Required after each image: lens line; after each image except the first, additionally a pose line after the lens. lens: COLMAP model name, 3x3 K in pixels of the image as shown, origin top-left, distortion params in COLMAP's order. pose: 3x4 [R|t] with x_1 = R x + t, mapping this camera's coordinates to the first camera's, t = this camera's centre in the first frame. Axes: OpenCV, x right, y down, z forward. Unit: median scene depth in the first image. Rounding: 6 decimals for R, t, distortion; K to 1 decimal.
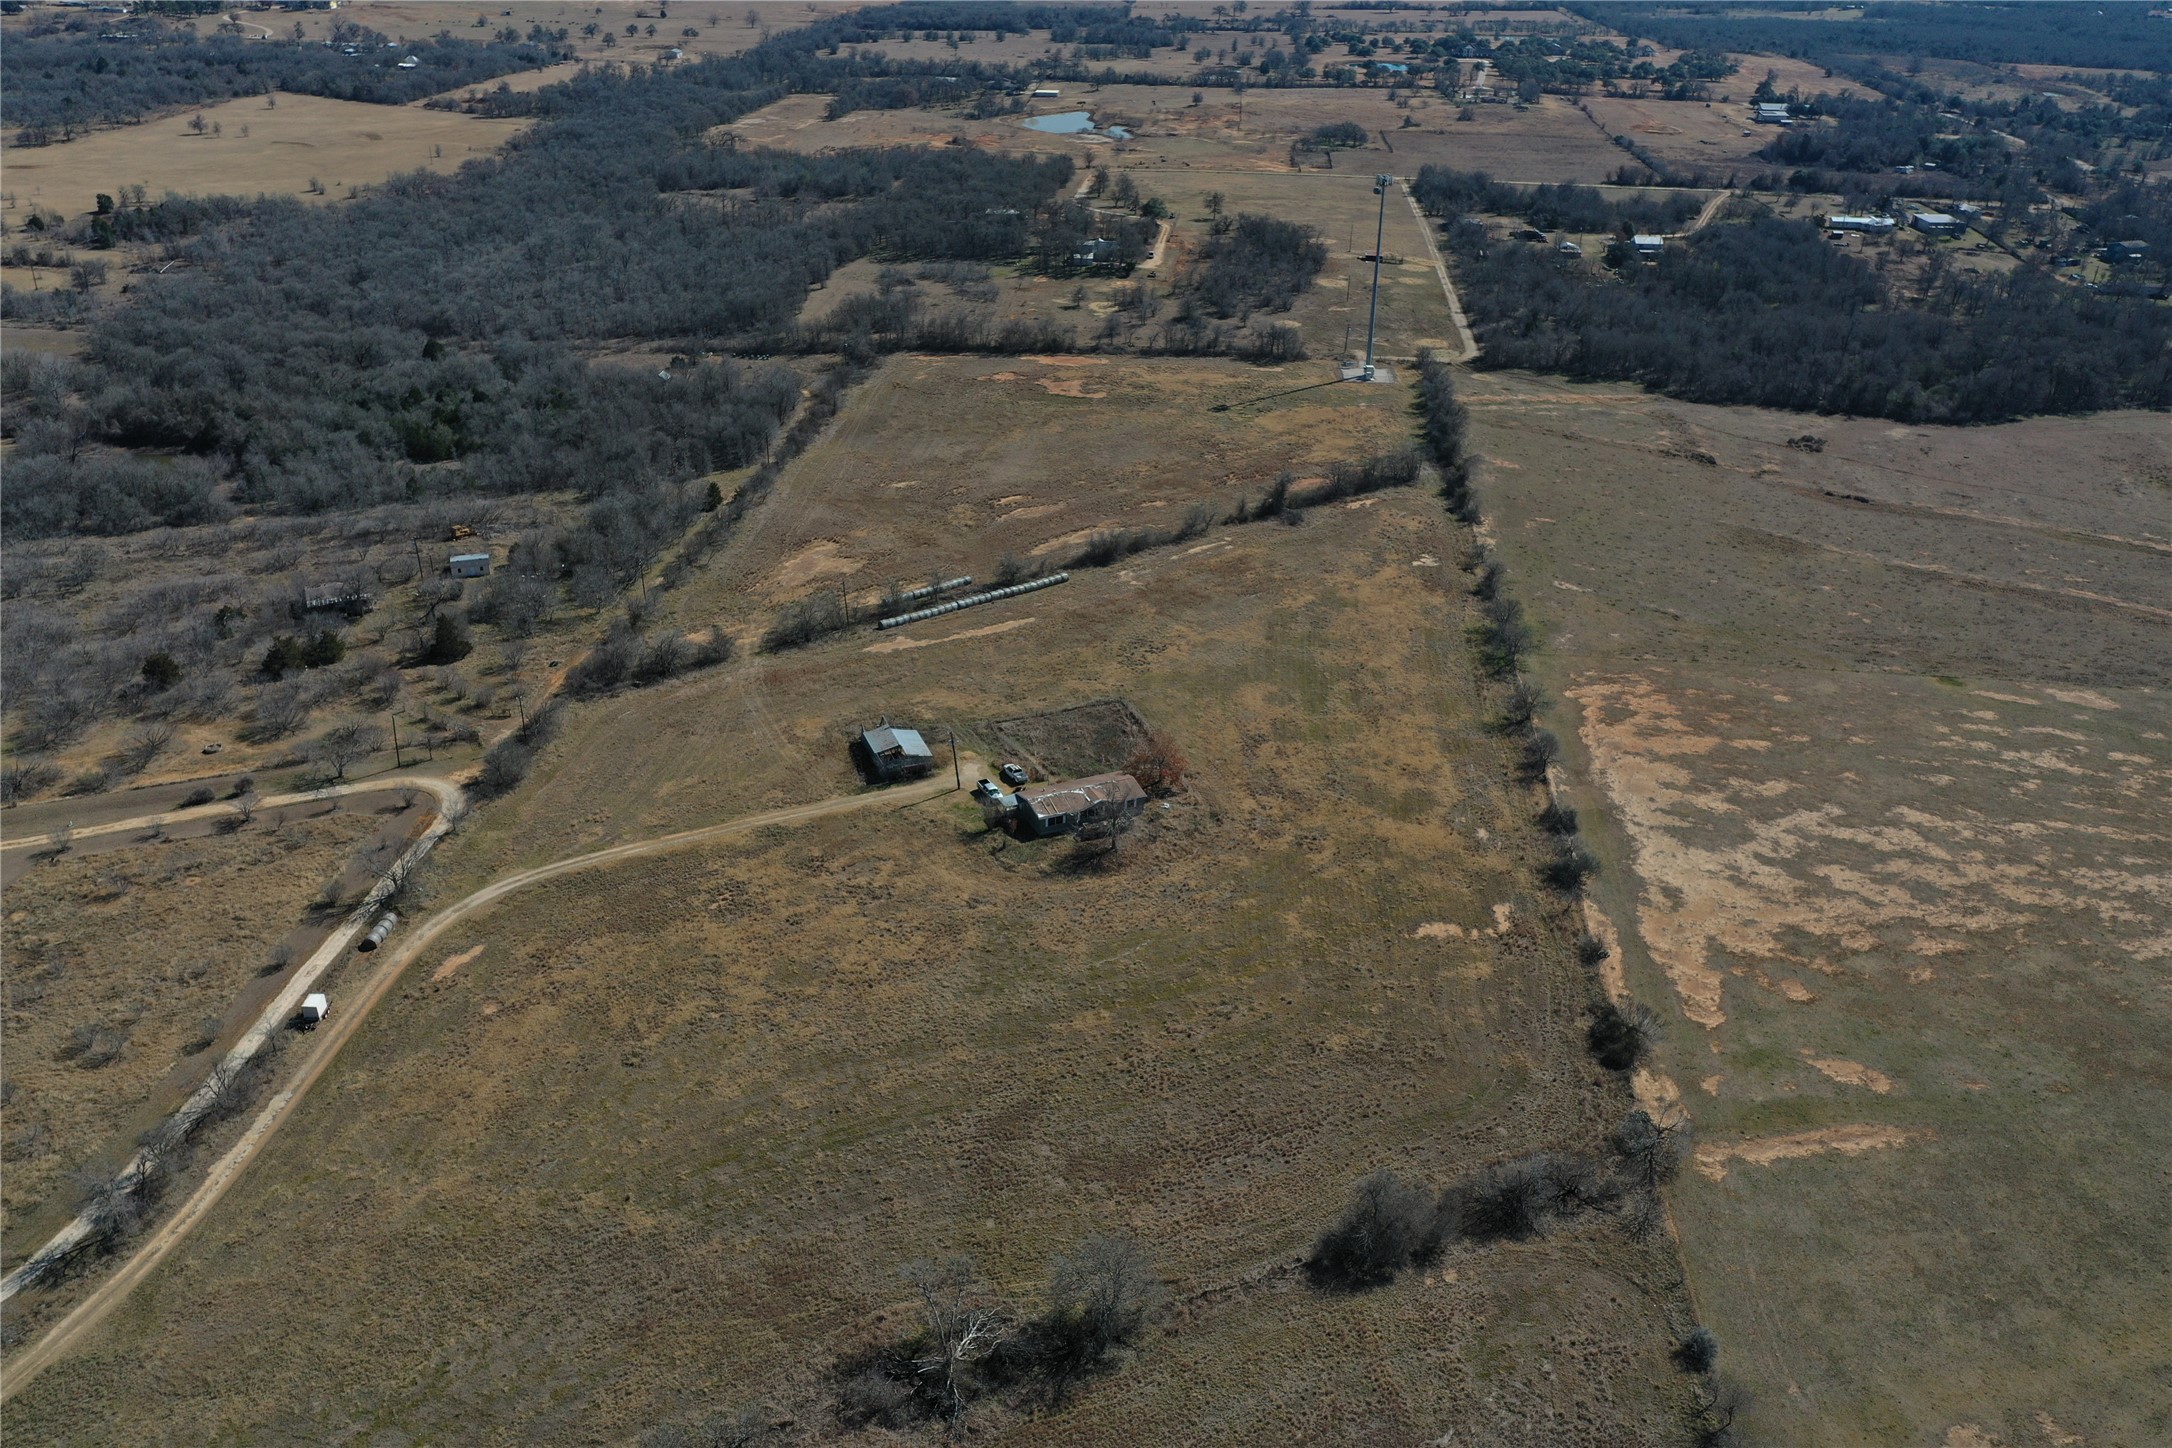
lens RADIAL K [[1725.1, 0, 1087.5], [0, 1725.1, 723.8], [0, 0, 1]] dist [0.004737, 0.006653]
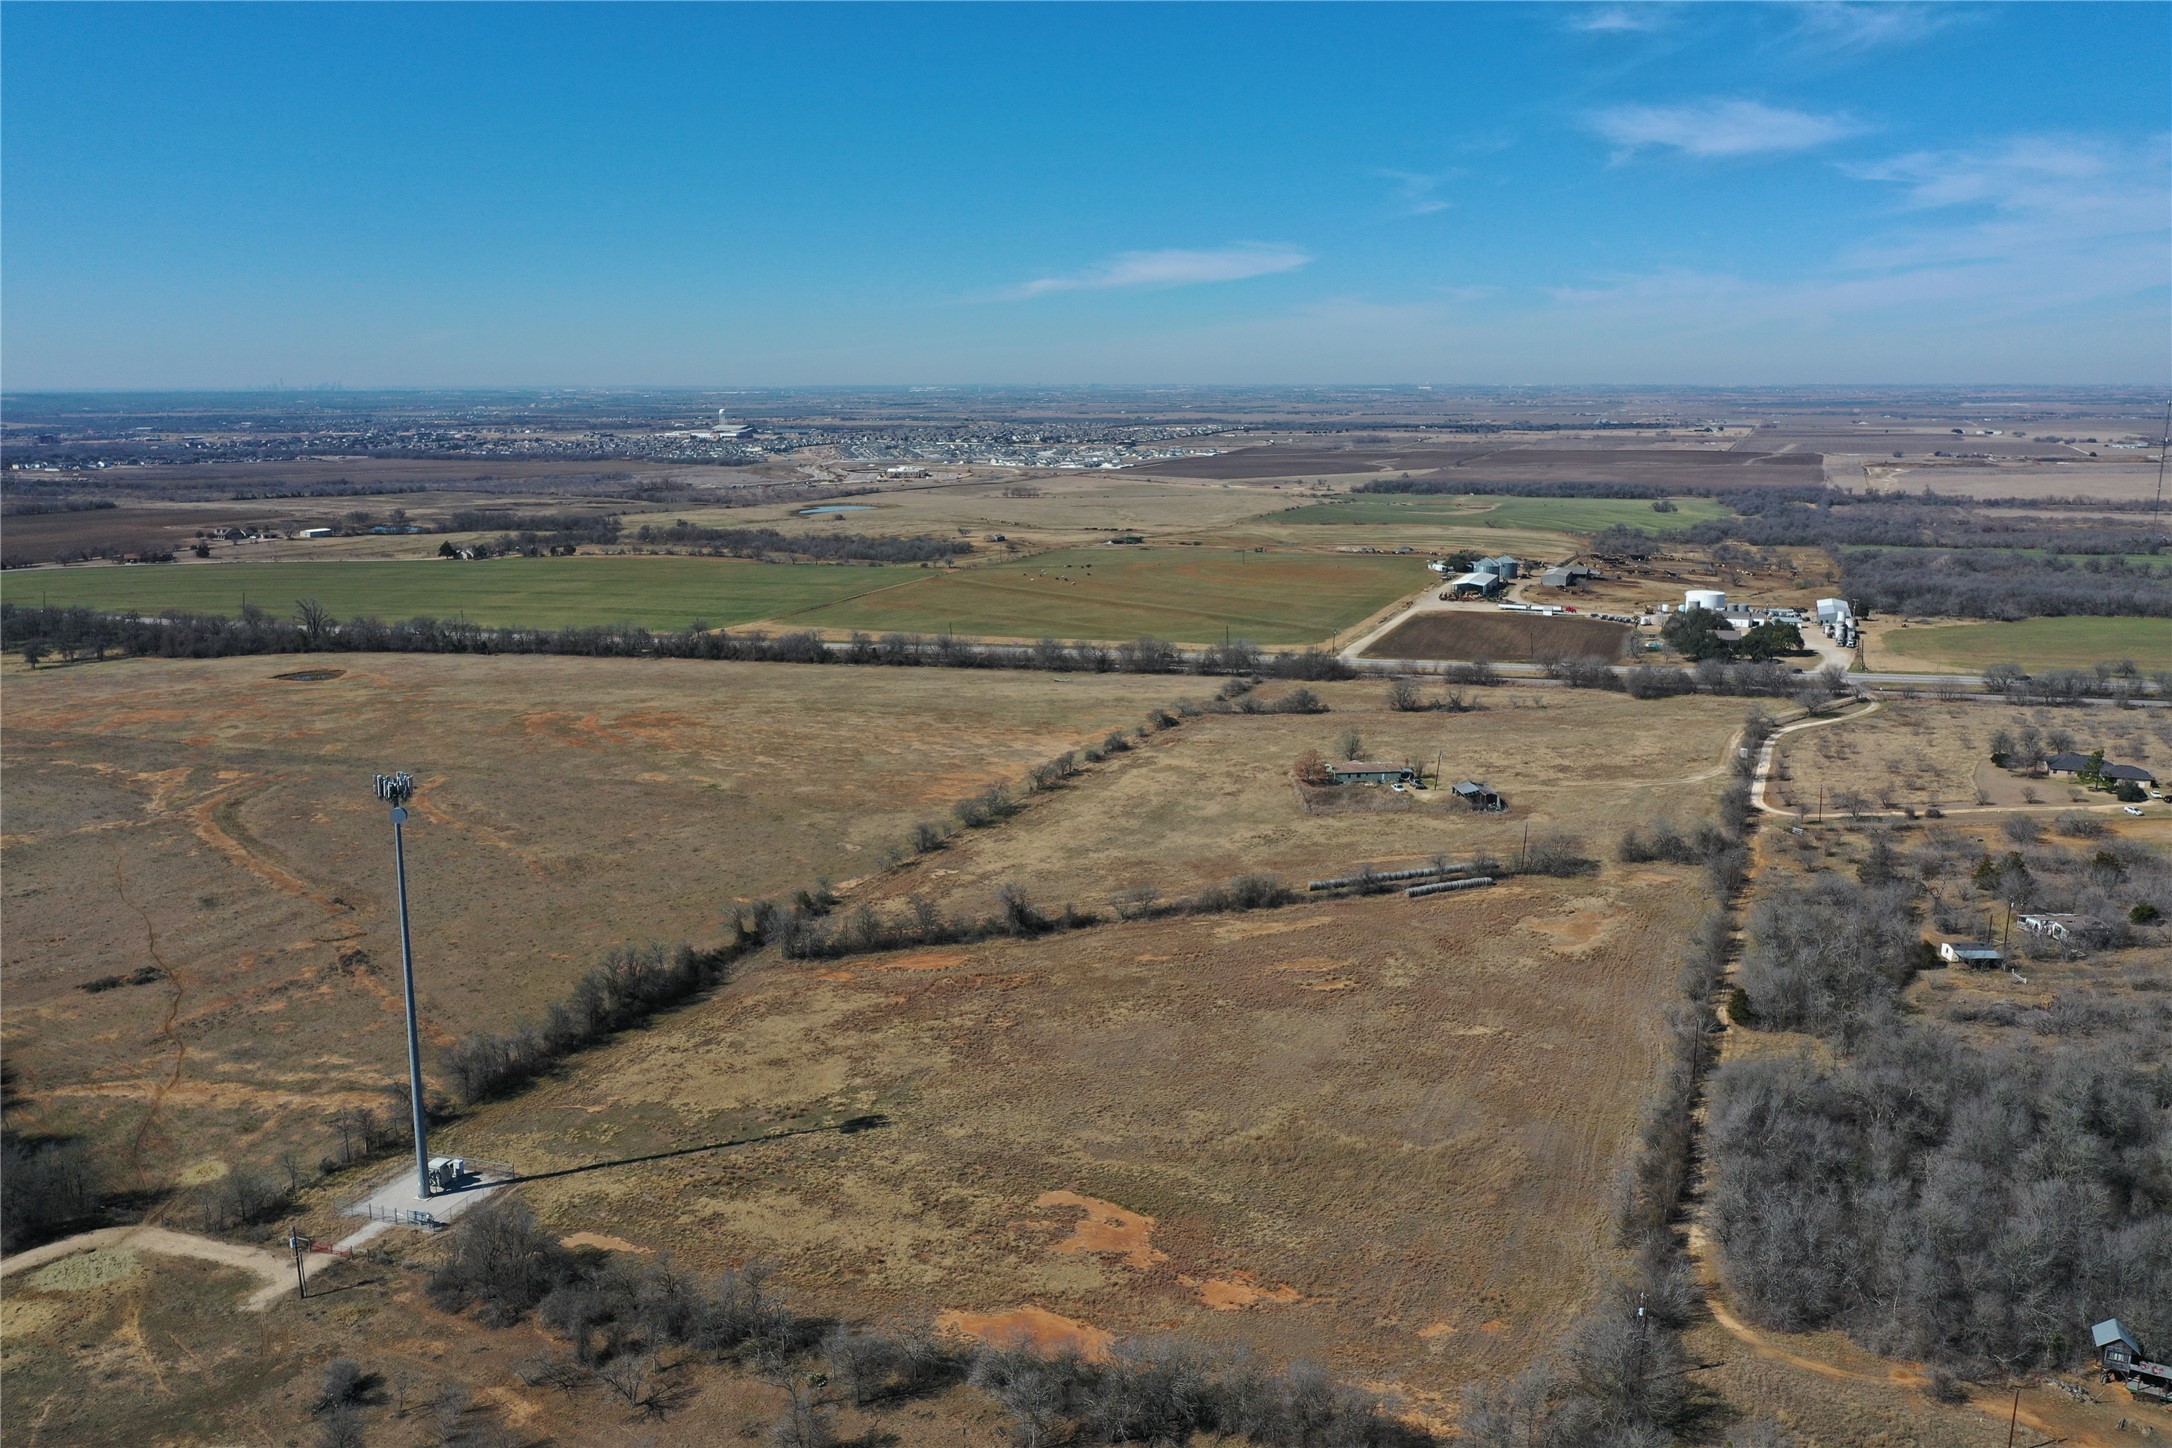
lens RADIAL K [[1725.1, 0, 1095.9], [0, 1725.1, 735.6], [0, 0, 1]] dist [0.004737, 0.006653]
pose [[-0.955733, -0.076338, 0.284159, -0.225209], [0.118057, 0.785122, 0.607986, -1.013721], [-0.269512, 0.614619, -0.741355, 2.244676]]
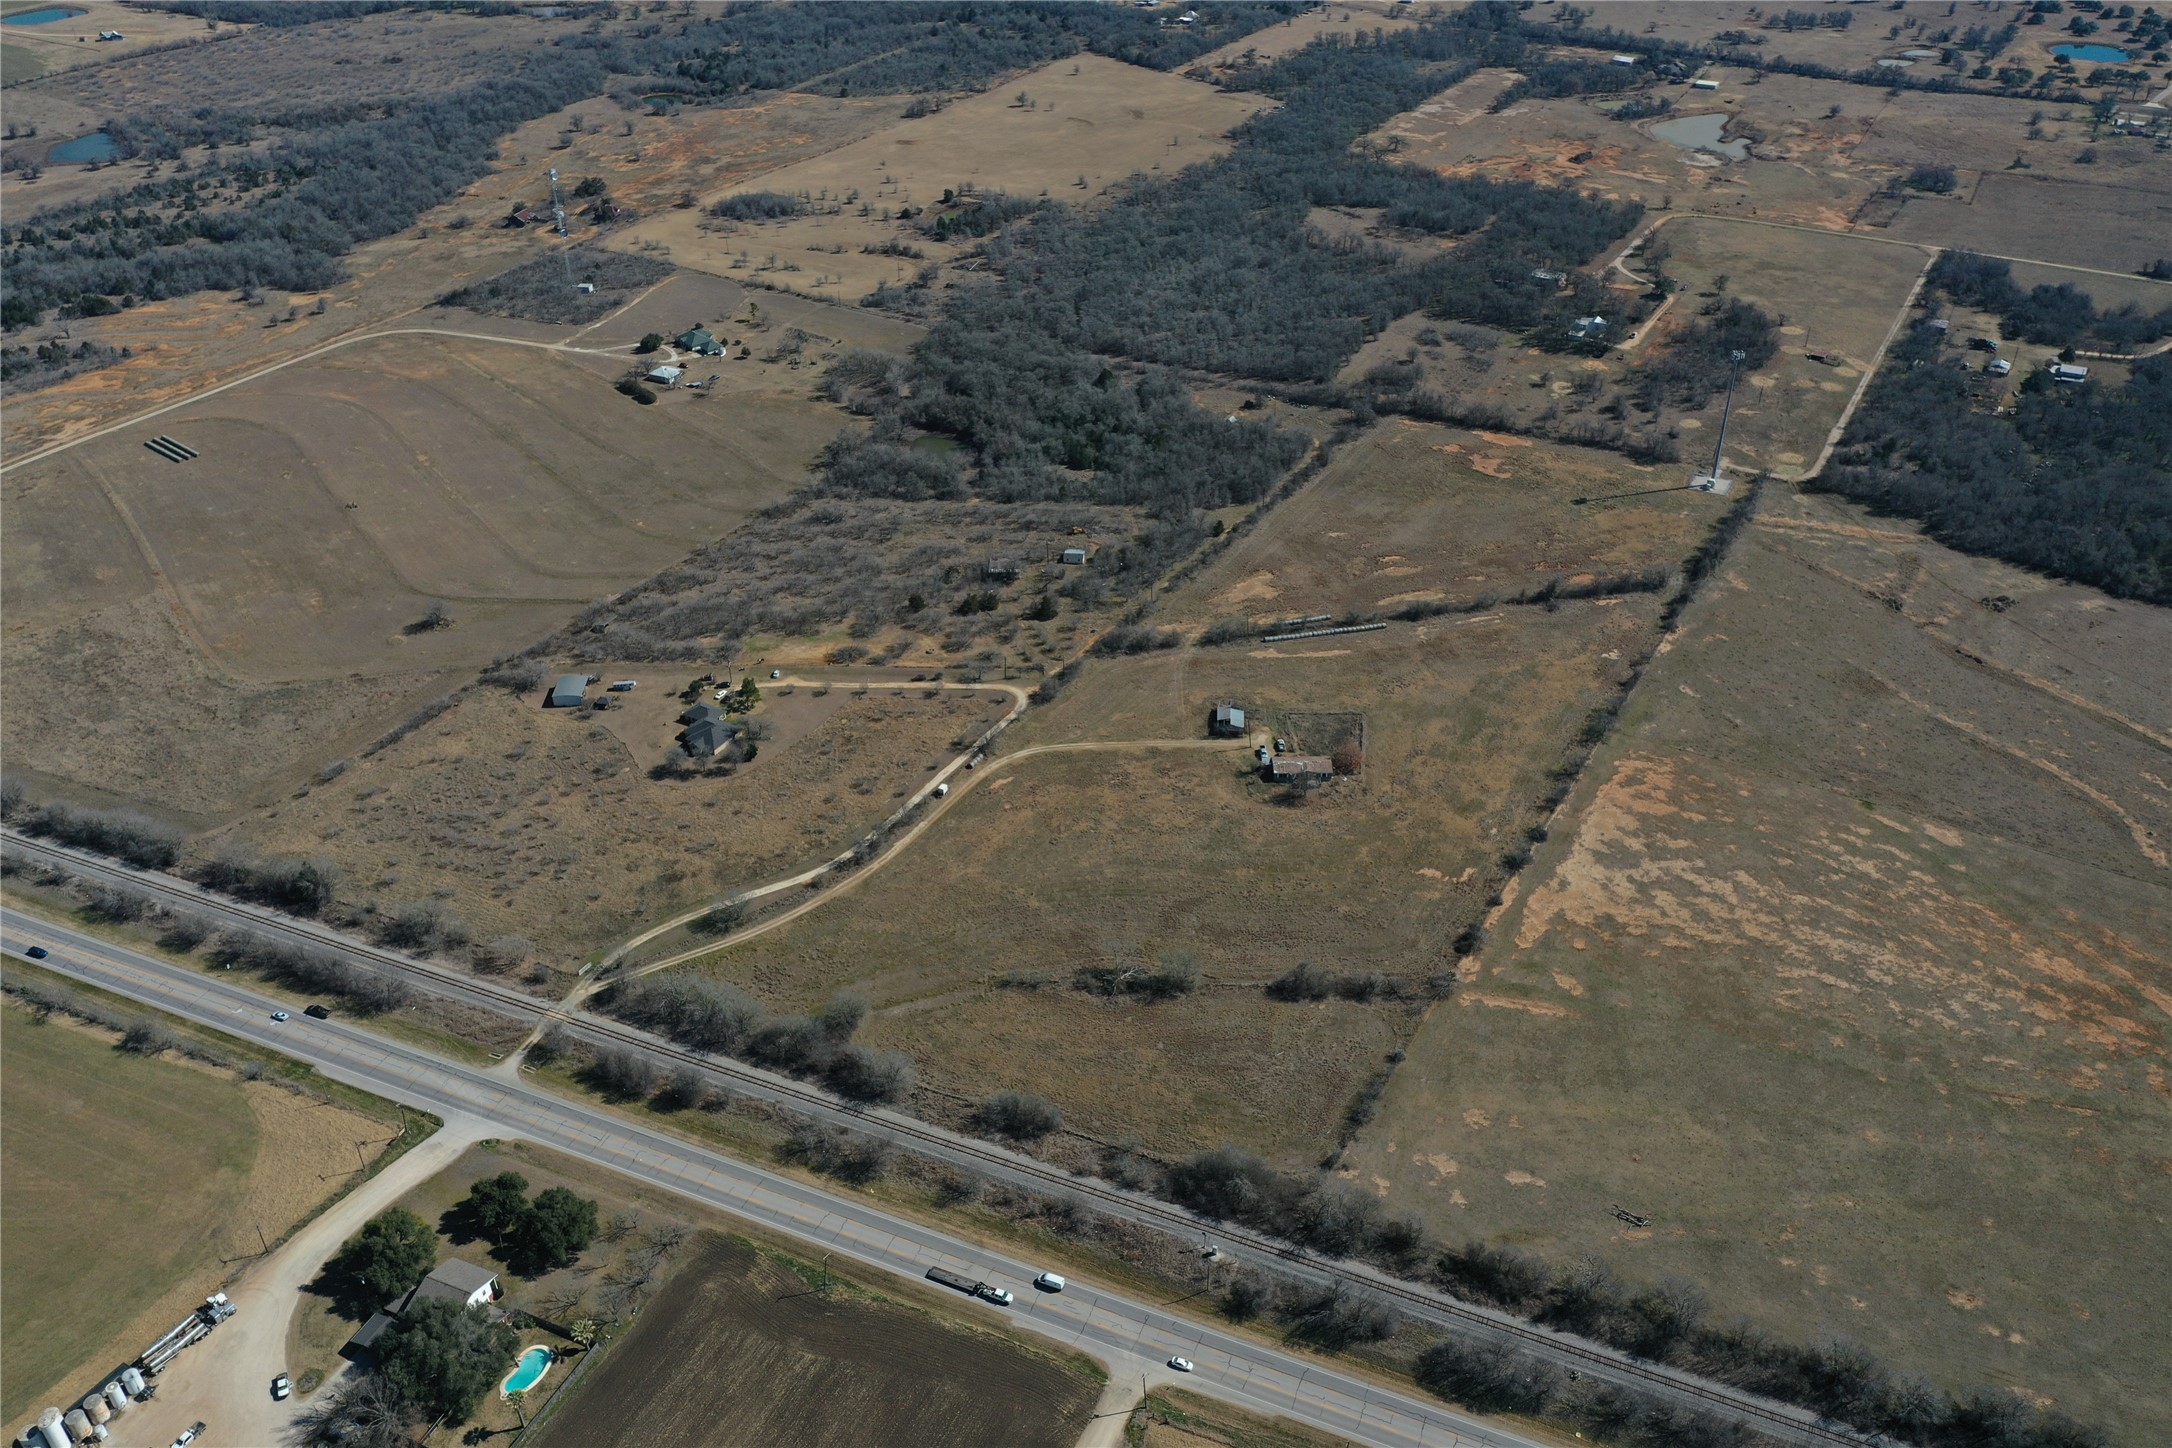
lens RADIAL K [[1725.1, 0, 1084.6], [0, 1725.1, 726.2], [0, 0, 1]] dist [0.004737, 0.006653]
pose [[0.903107, 0.212308, -0.373261, 0.493834], [-0.166388, 0.974334, 0.151617, -0.257888], [0.395870, -0.074820, 0.915253, -0.905085]]
